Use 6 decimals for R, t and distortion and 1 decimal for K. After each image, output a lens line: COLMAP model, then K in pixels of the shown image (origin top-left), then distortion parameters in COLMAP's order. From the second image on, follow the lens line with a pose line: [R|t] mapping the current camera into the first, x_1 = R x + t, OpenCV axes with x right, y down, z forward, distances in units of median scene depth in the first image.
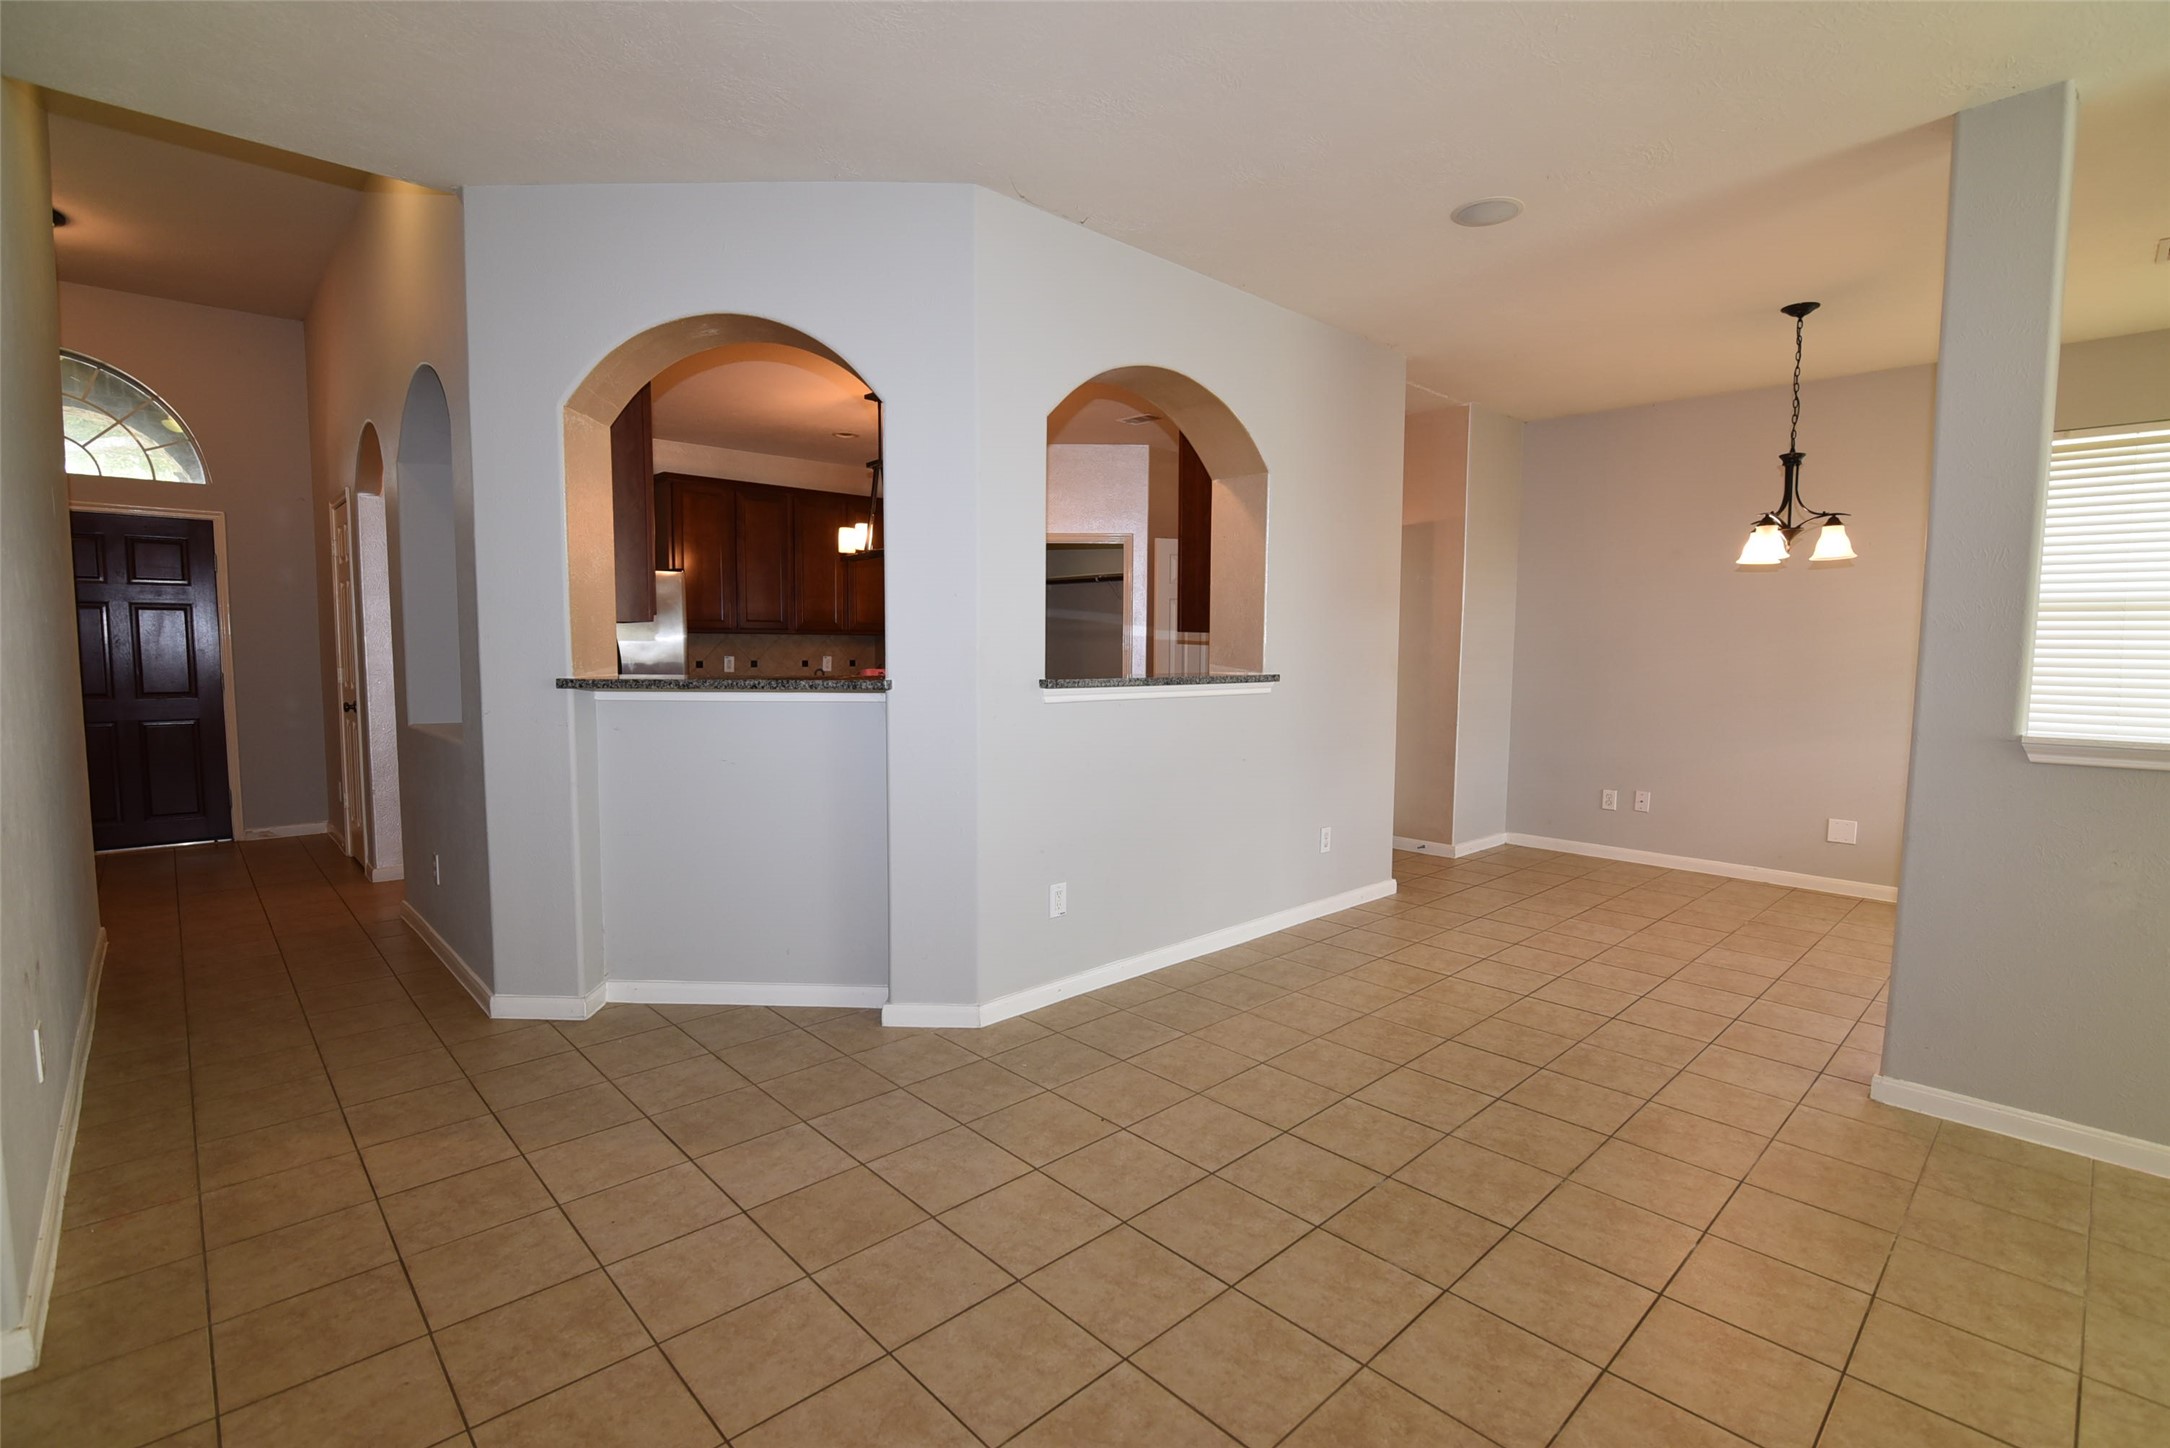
lens RADIAL K [[995.6, 0, 1088.8], [0, 995.6, 725.0], [0, 0, 1]] dist [-0.018933, 0.000413]
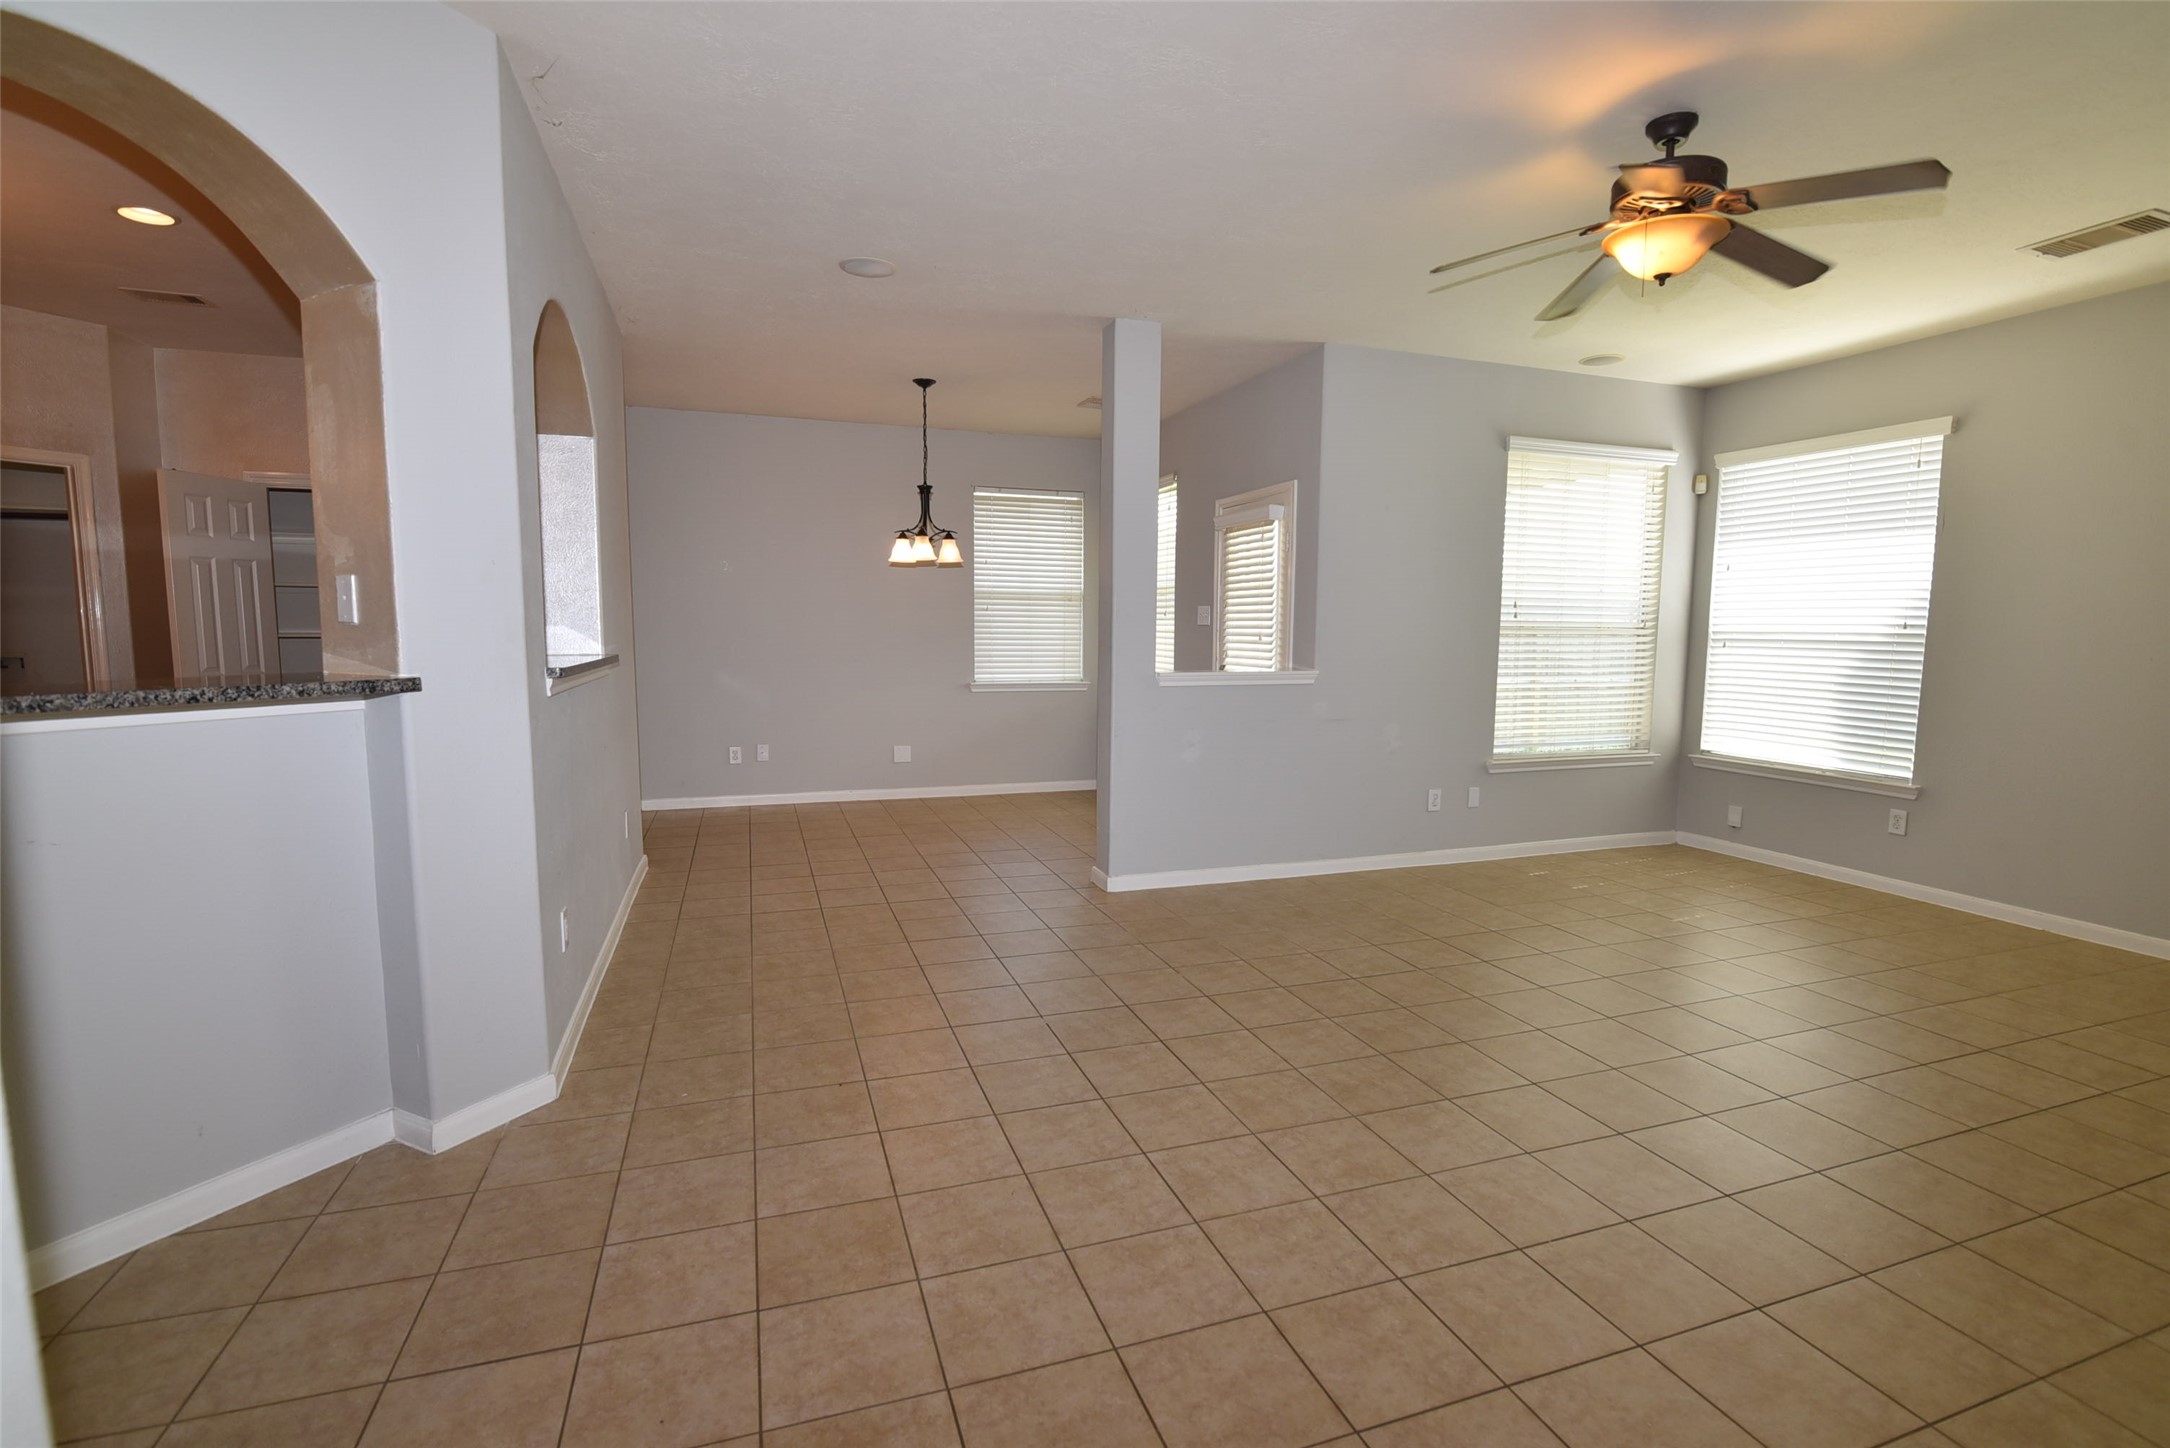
lens RADIAL K [[995.6, 0, 1090.9], [0, 995.6, 729.5], [0, 0, 1]] dist [-0.018933, 0.000413]
pose [[0.412363, -0.099658, 0.905553, -0.786885], [0.069770, 0.994534, 0.077680, -0.036051], [-0.908344, 0.031148, 0.417062, 0.317120]]
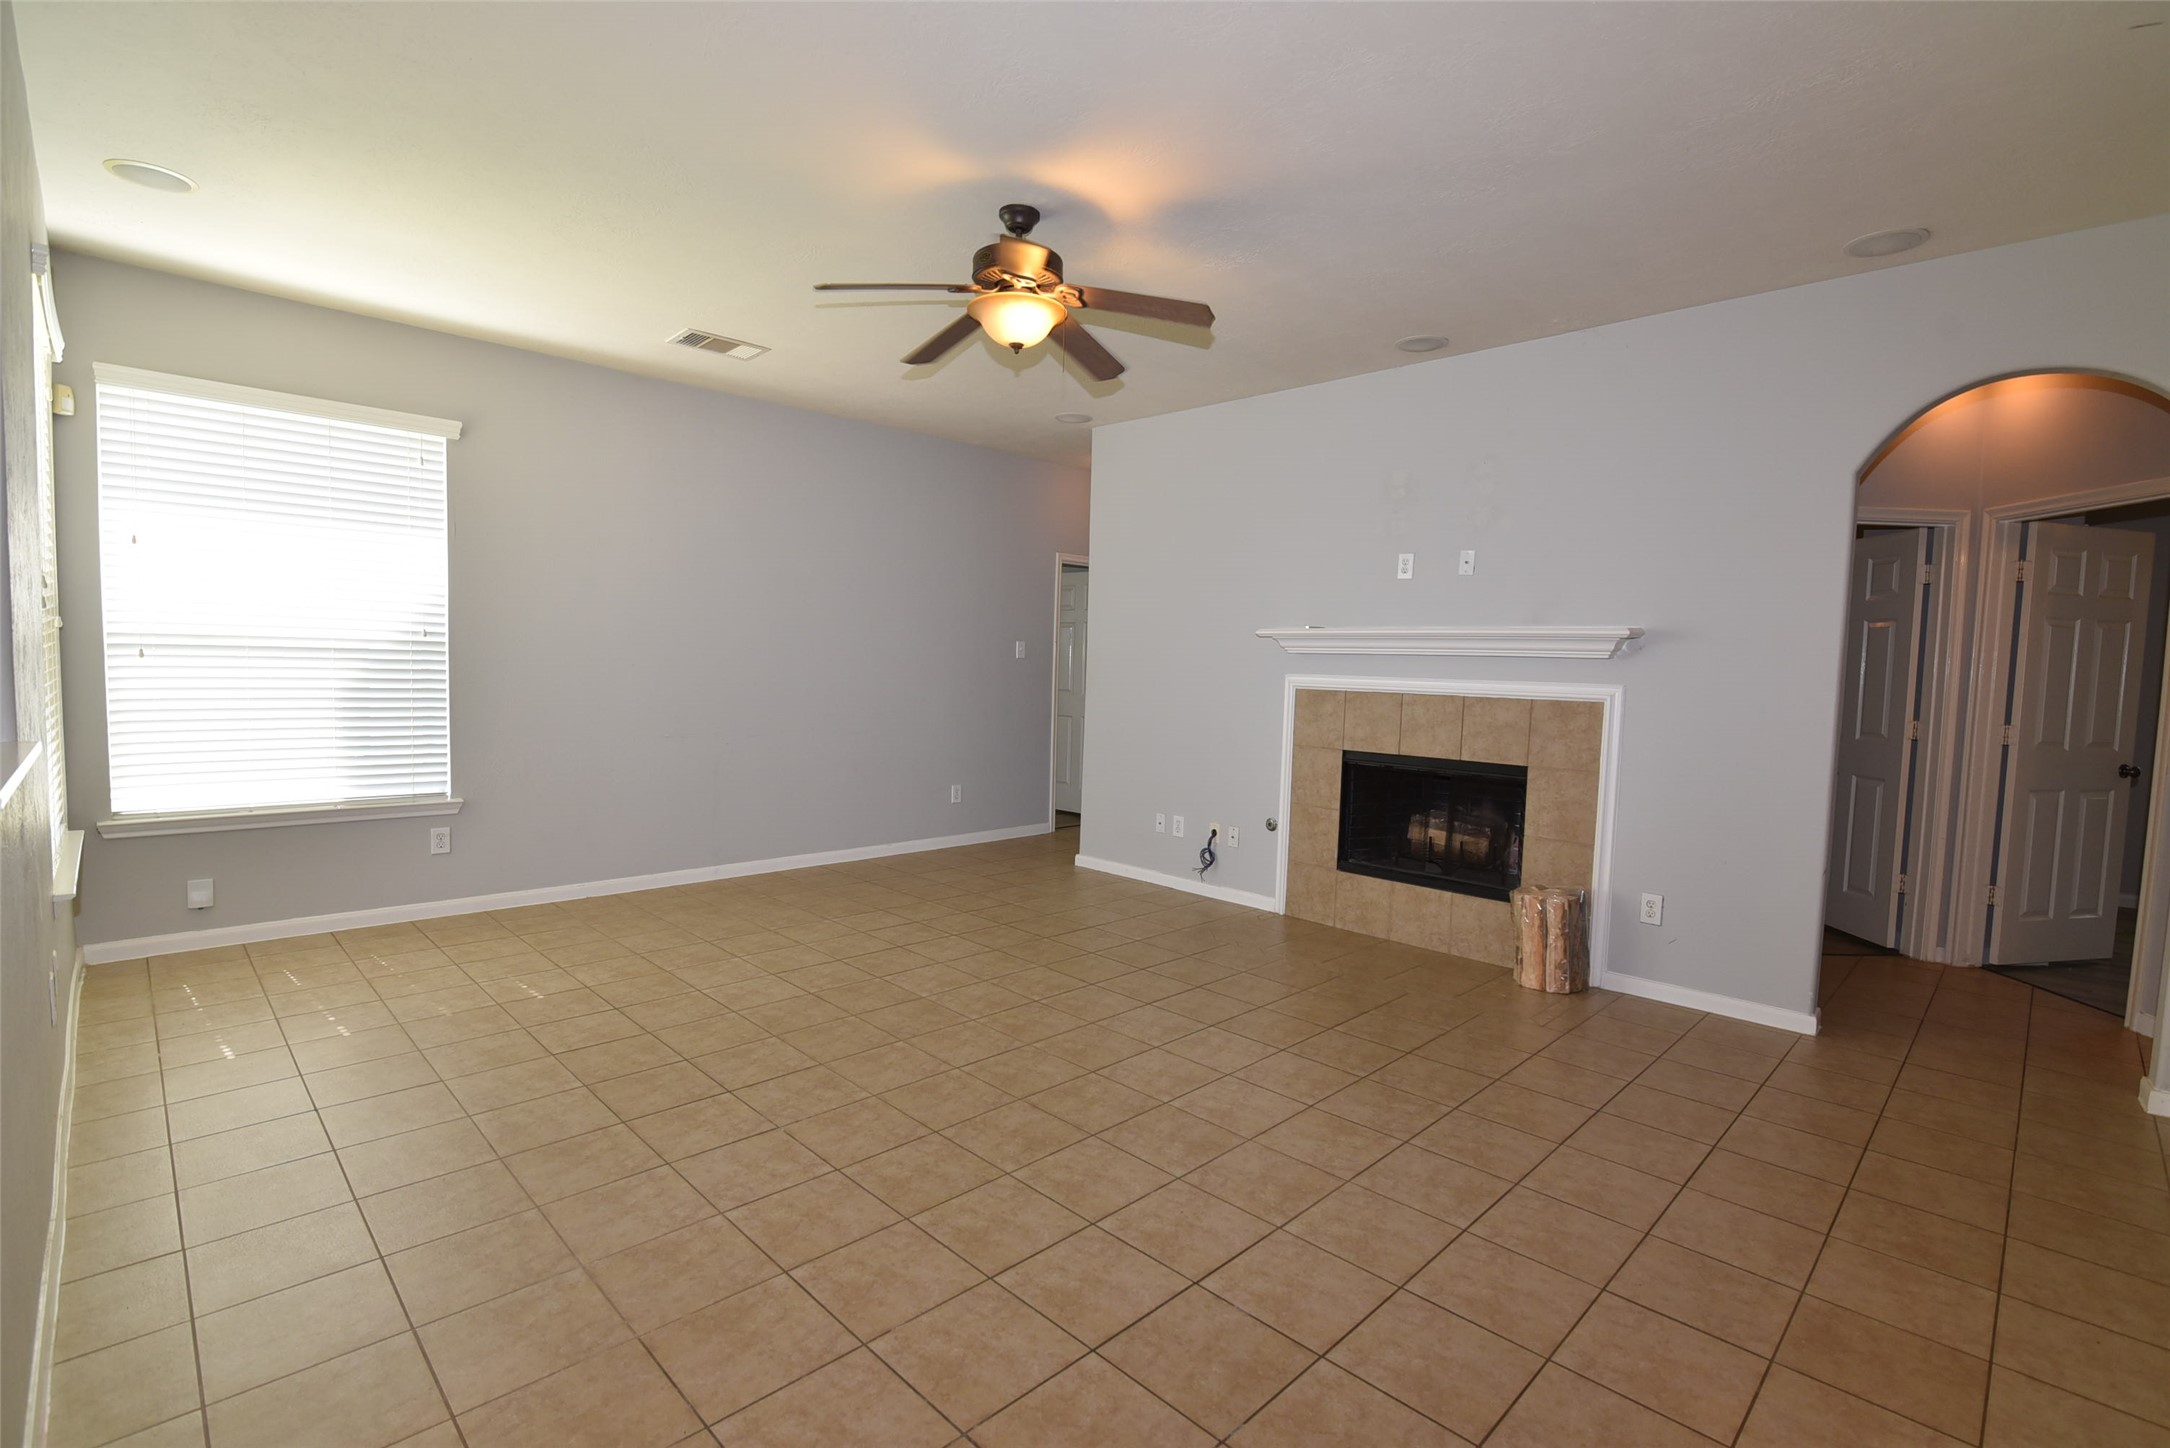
lens RADIAL K [[995.6, 0, 1096.0], [0, 995.6, 721.6], [0, 0, 1]] dist [-0.018933, 0.000413]
pose [[-0.998763, -0.035204, -0.035123, 0.388505], [-0.039817, 0.989248, 0.140720, -0.114638], [0.029791, 0.141944, -0.989426, 1.440699]]
